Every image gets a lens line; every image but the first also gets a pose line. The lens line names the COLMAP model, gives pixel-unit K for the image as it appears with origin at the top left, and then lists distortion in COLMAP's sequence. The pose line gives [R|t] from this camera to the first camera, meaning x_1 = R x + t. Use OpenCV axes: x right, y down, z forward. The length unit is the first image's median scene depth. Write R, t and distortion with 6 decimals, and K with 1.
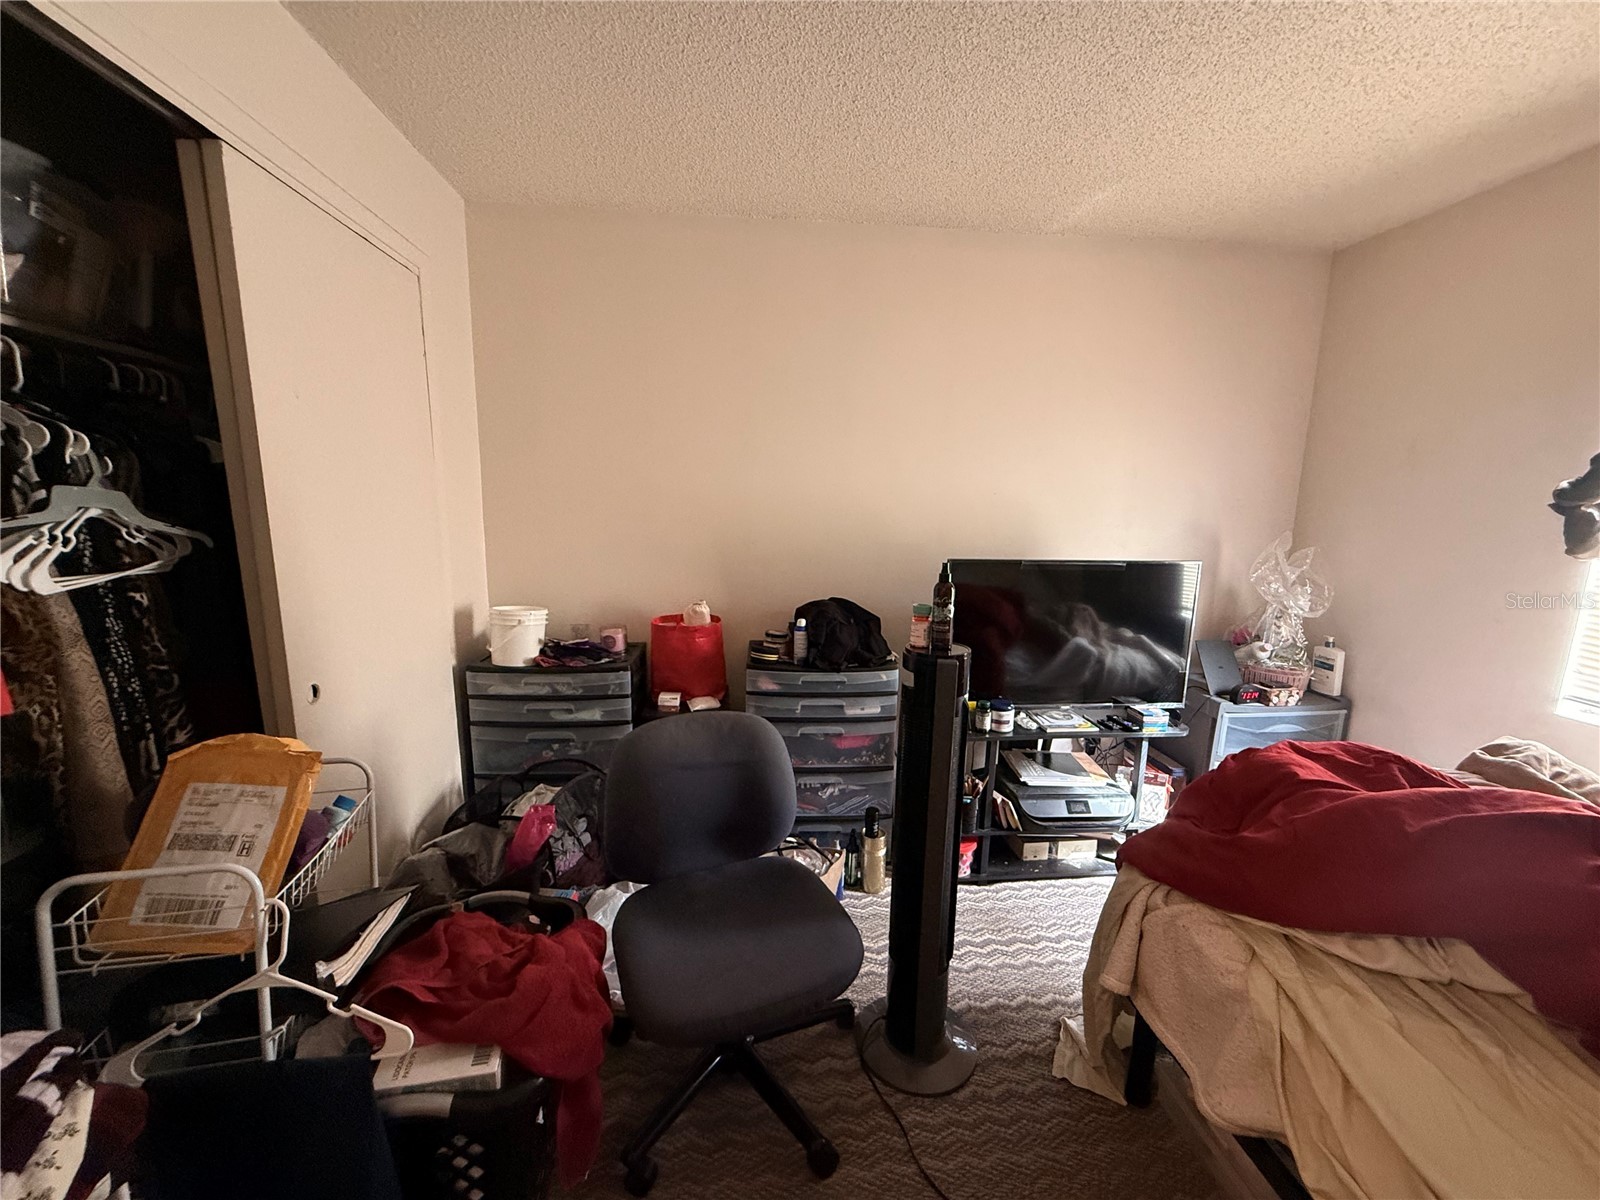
lens RADIAL K [[637.3, 0, 799.3], [0, 637.3, 602.4], [0, 0, 1]] dist [0.000293, -0.000103]
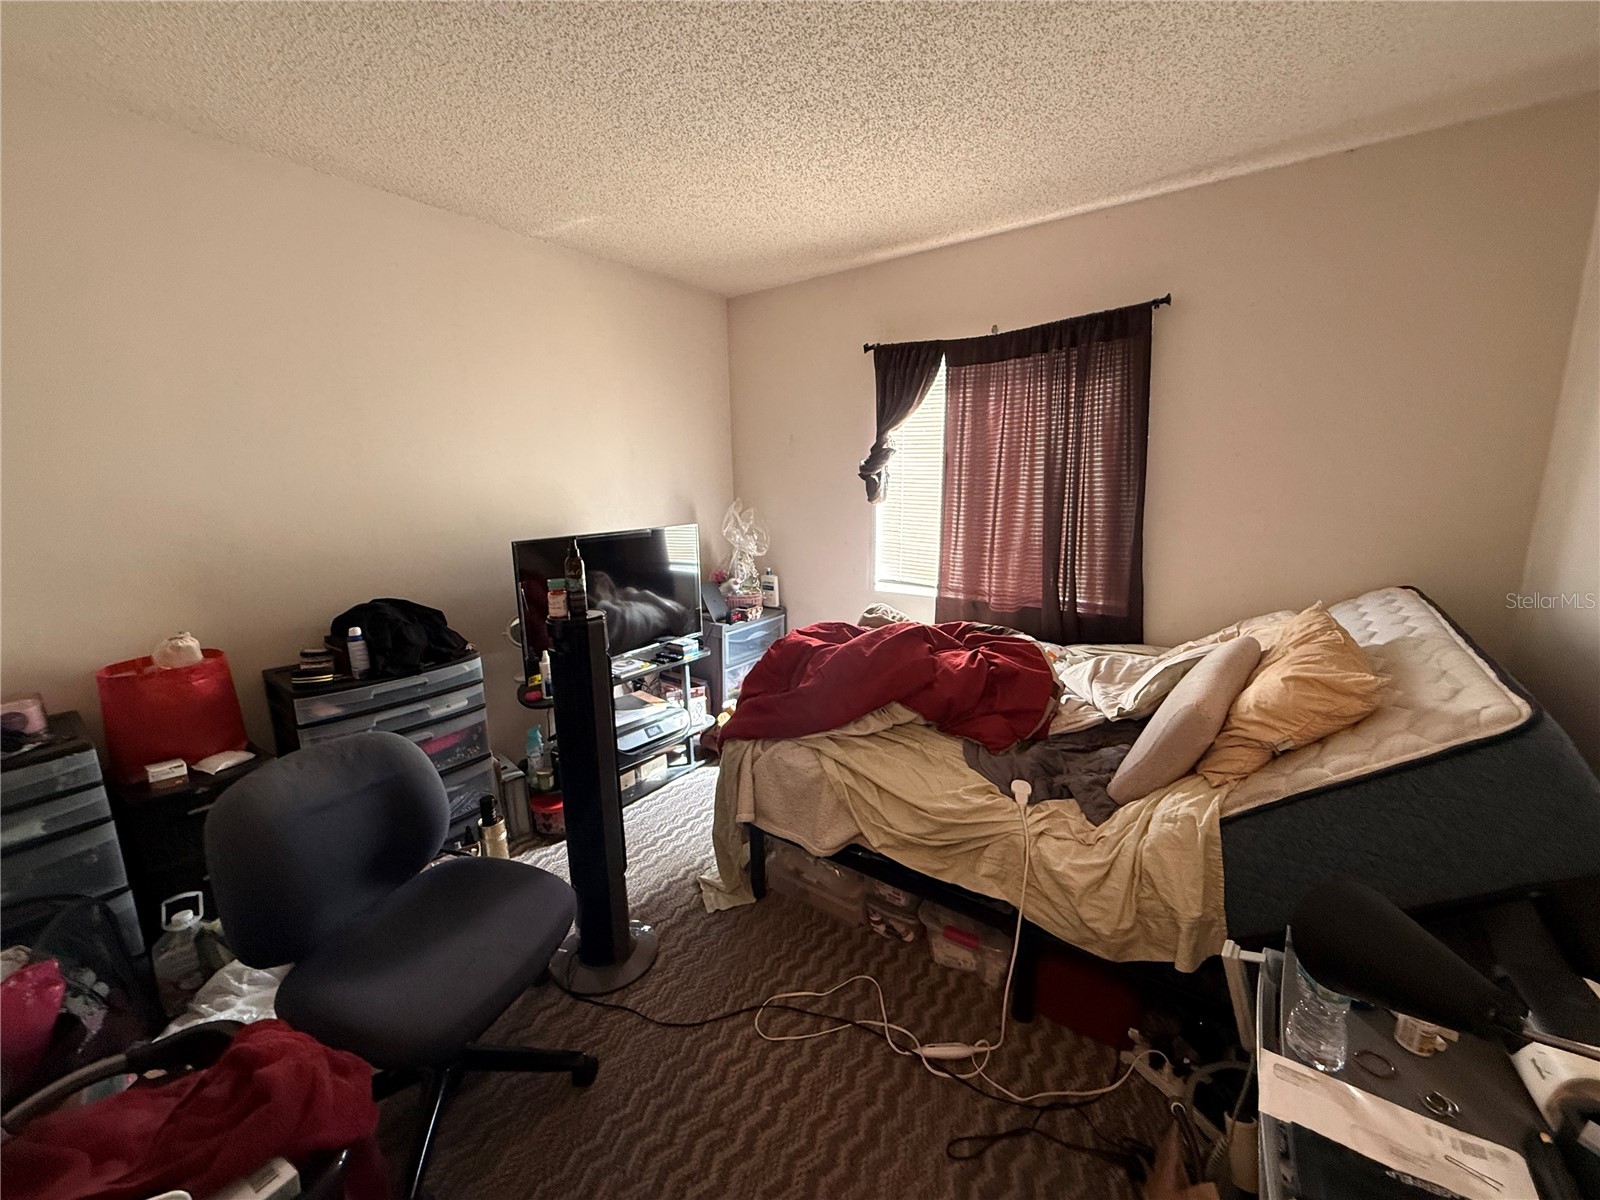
lens RADIAL K [[635.6, 0, 798.2], [0, 635.6, 602.3], [0, 0, 1]] dist [0.000652, -0.000229]
pose [[0.664802, -0.174994, 0.726233, -0.220702], [0.151546, 0.983553, 0.098271, -0.001695], [-0.731486, 0.044727, 0.680388, -0.049194]]
